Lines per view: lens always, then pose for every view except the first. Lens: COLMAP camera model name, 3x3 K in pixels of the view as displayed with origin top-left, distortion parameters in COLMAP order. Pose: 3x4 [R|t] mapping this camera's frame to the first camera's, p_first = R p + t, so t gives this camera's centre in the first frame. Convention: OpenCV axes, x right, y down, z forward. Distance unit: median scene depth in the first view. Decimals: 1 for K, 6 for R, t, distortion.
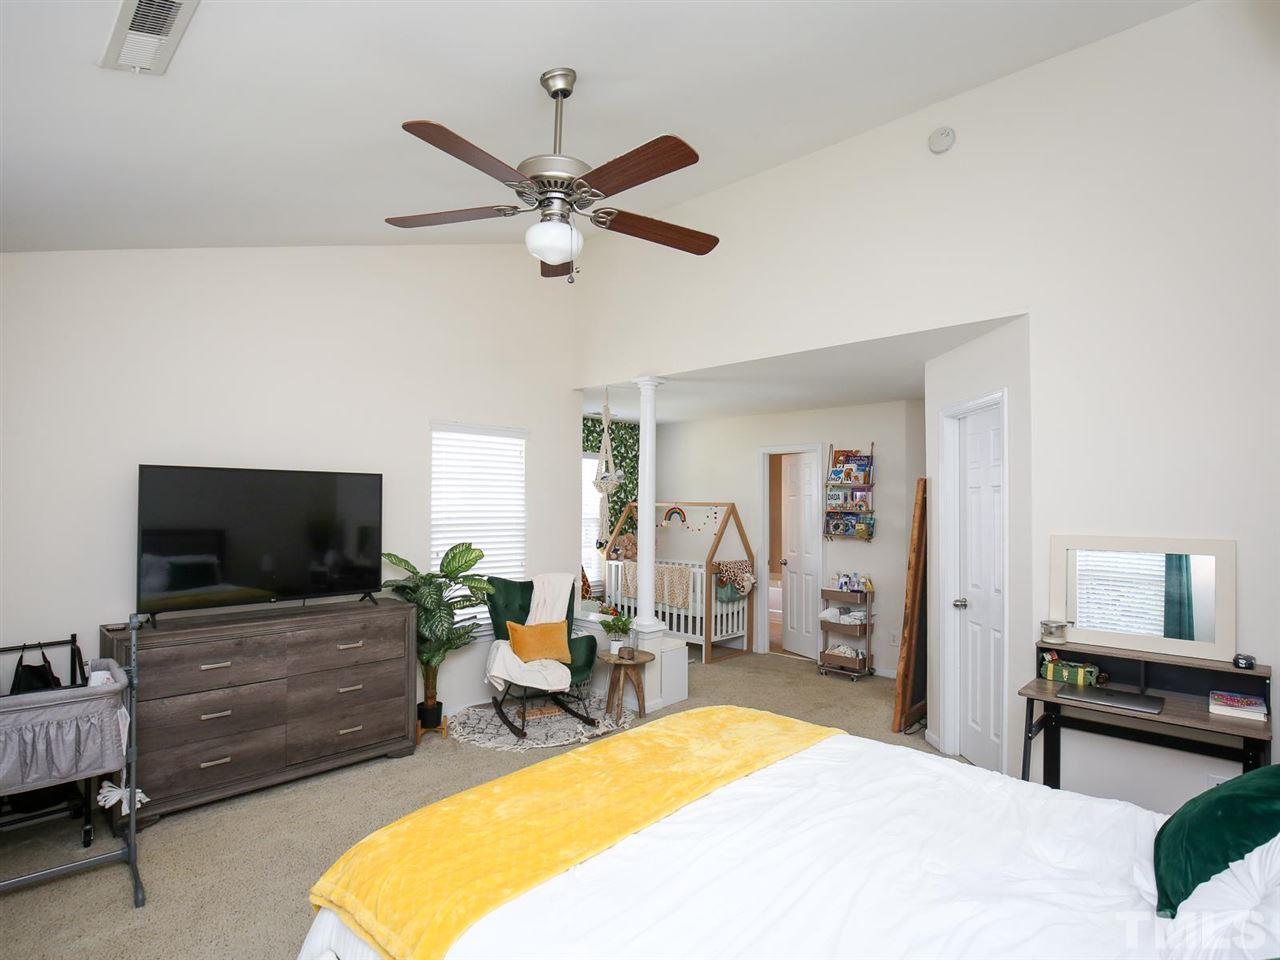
lens RADIAL K [[667.7, 0, 643.6], [0, 667.7, 488.9], [0, 0, 1]] dist [-0.020125, -0.000127]
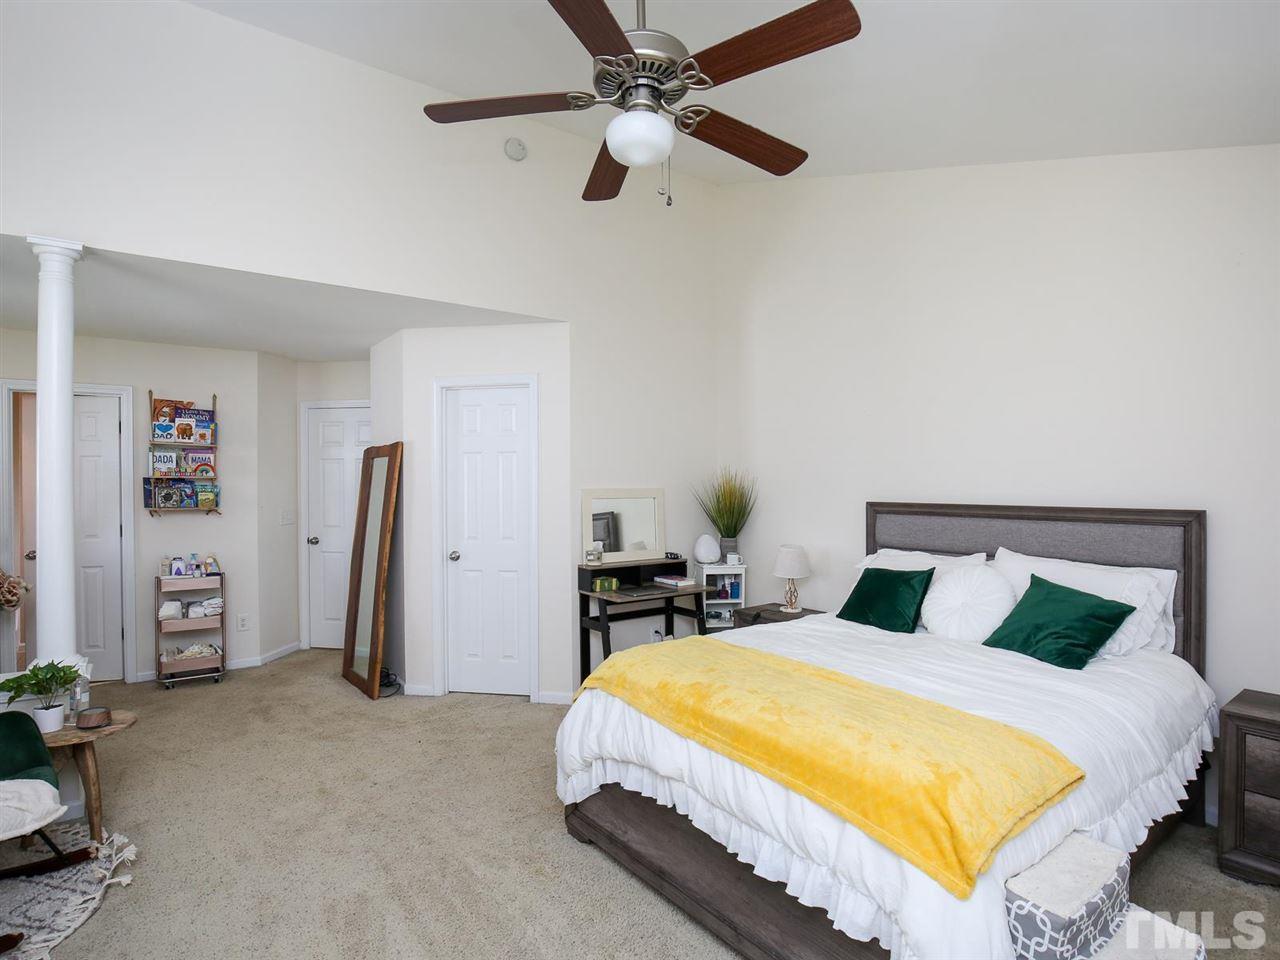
lens RADIAL K [[665.0, 0, 631.0], [0, 665.0, 486.7], [0, 0, 1]] dist [-0.030638, 0.000321]
pose [[0.170862, -0.014670, 0.985186, -0.370609], [-0.021062, 0.999606, 0.018538, 0.018372], [-0.985070, -0.023918, 0.170486, 0.336617]]
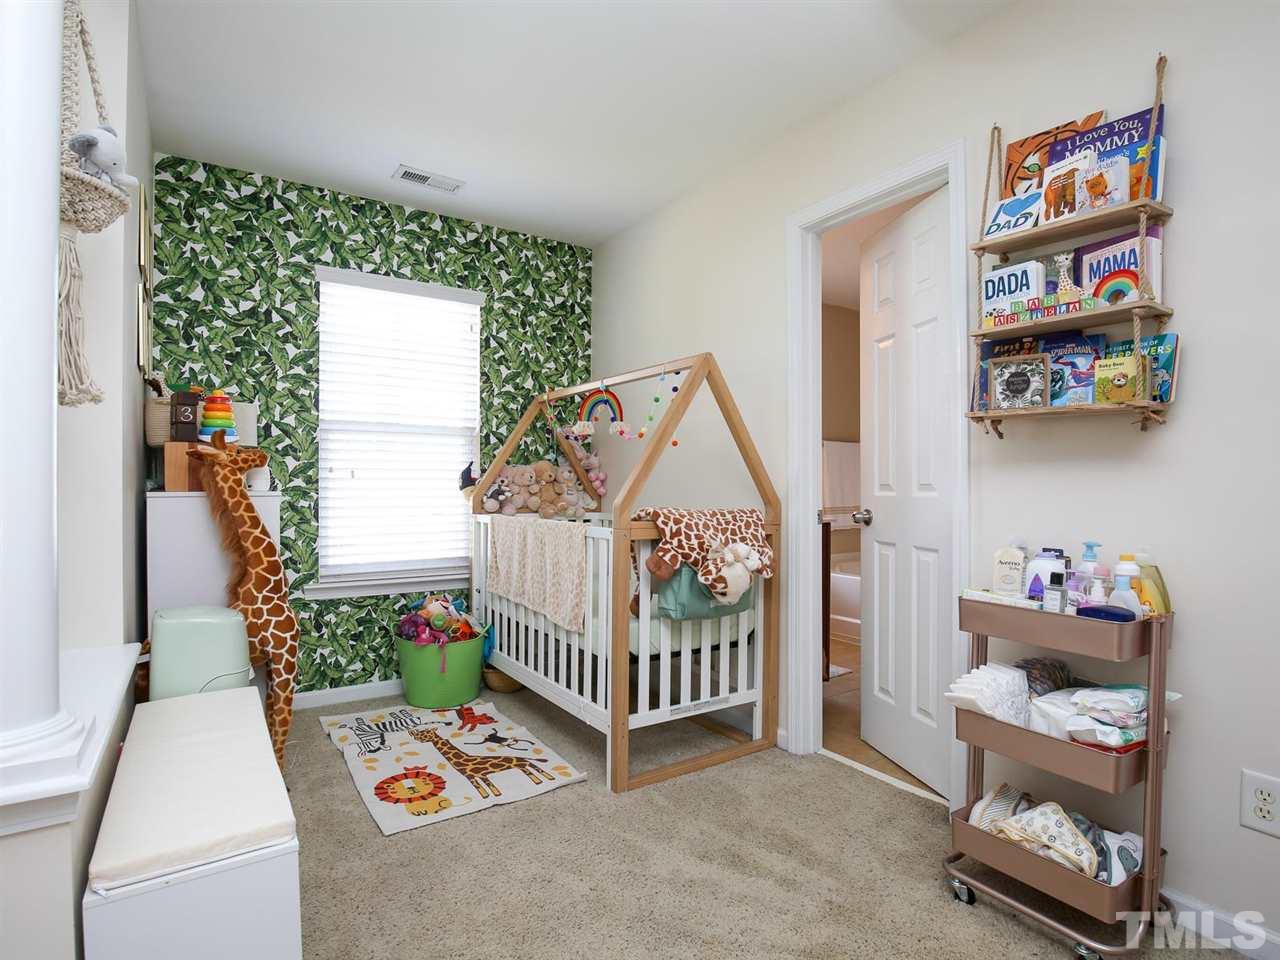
lens RADIAL K [[665.0, 0, 631.0], [0, 665.0, 486.7], [0, 0, 1]] dist [-0.030638, 0.000321]
pose [[0.972754, -0.002484, -0.231826, 0.191686], [0.007839, 0.999723, 0.022183, 0.093577], [0.231707, -0.023396, 0.972504, 0.680188]]
